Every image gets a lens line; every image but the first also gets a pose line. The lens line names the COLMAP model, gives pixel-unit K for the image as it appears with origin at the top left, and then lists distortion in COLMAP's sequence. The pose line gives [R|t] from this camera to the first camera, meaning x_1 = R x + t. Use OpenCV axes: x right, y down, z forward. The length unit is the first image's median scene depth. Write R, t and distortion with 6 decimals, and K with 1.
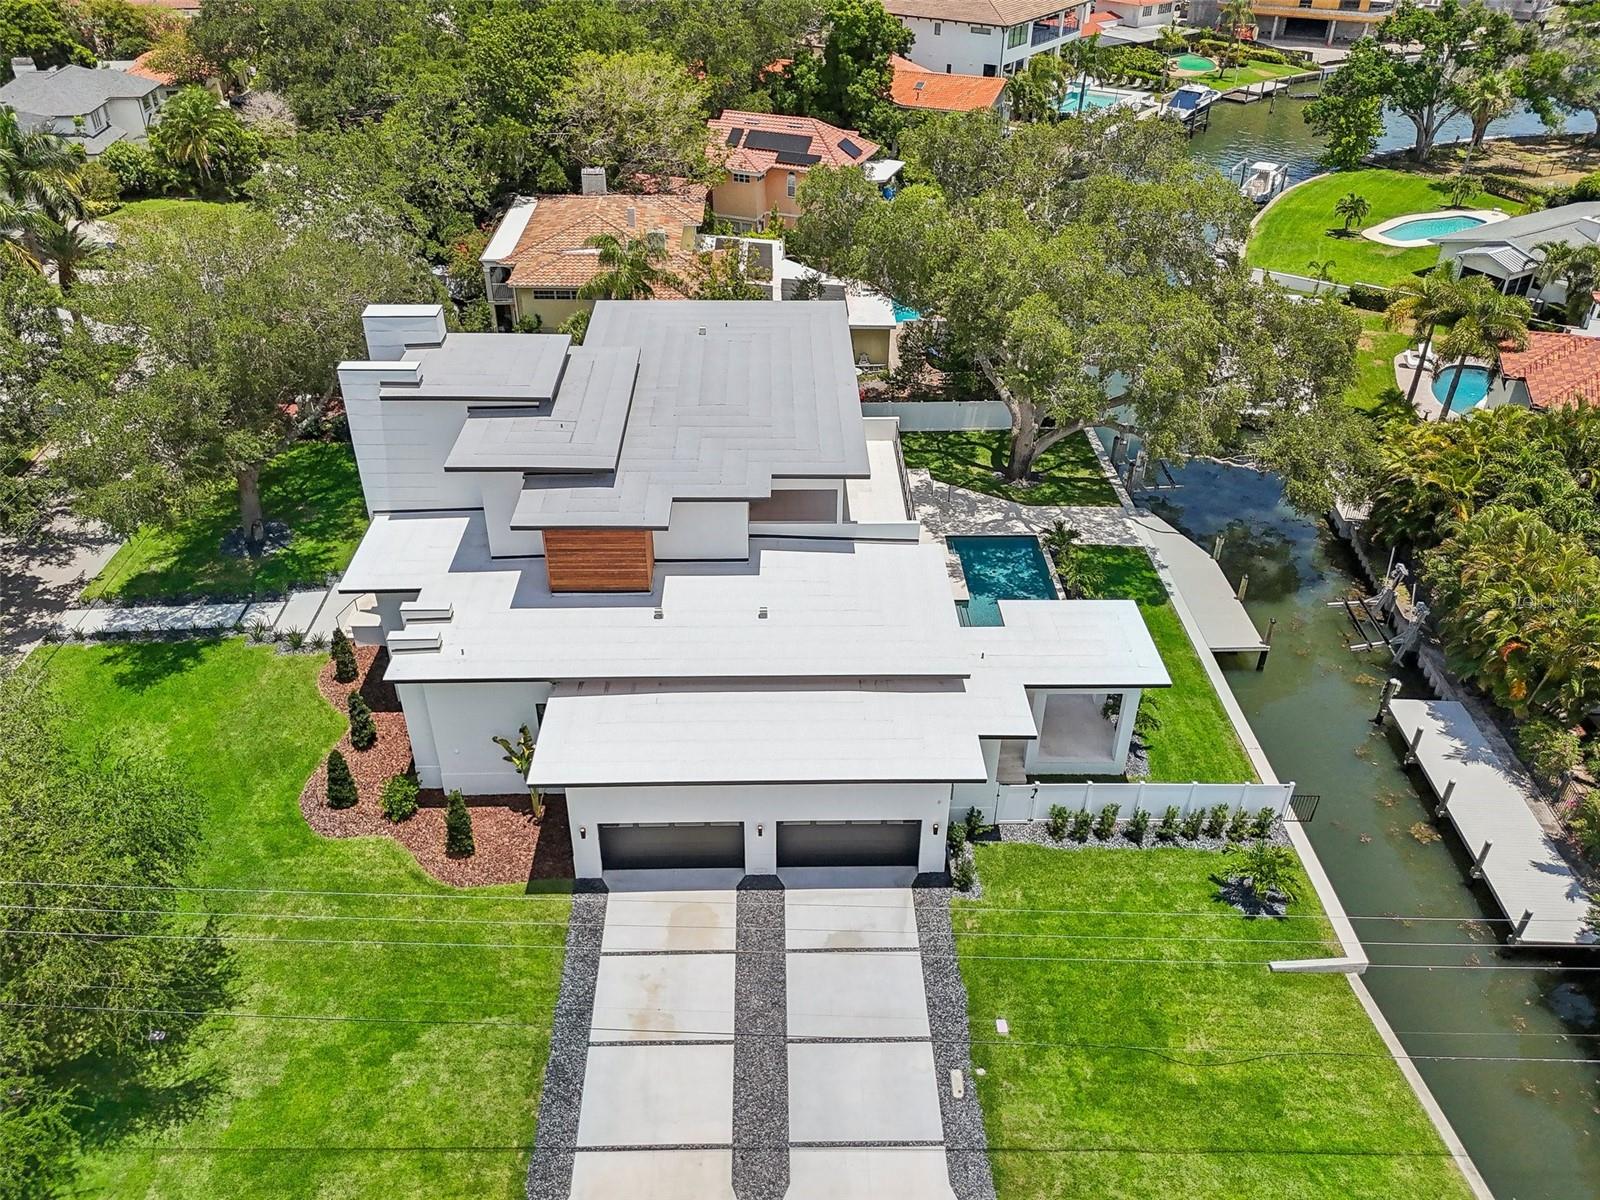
lens RADIAL K [[1190.7, 0, 793.0], [0, 1190.7, 603.1], [0, 0, 1]] dist [0.083529, -0.072338]
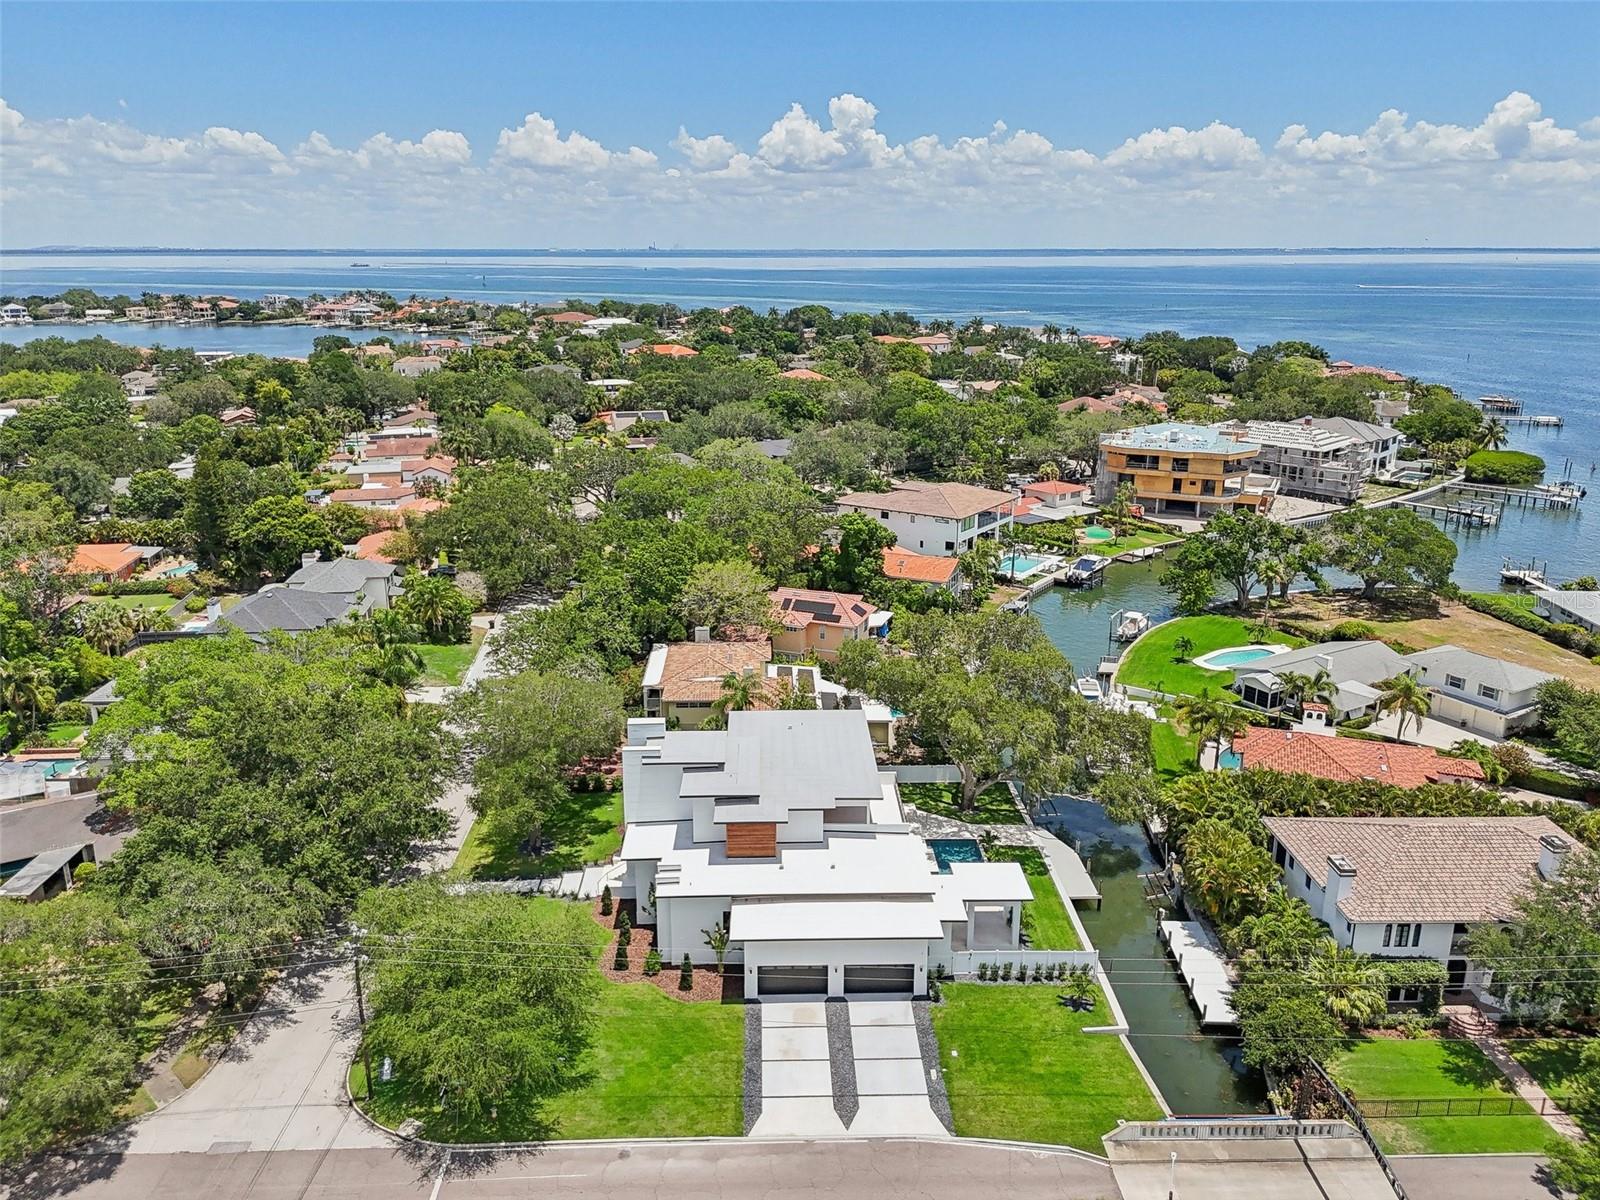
lens RADIAL K [[1190.7, 0, 793.0], [0, 1190.7, 603.1], [0, 0, 1]] dist [0.083529, -0.072338]
pose [[0.999972, -0.007162, 0.002267, -0.070072], [0.007512, 0.951177, -0.308555, 0.156203], [0.000054, 0.308563, 0.951204, -0.800228]]
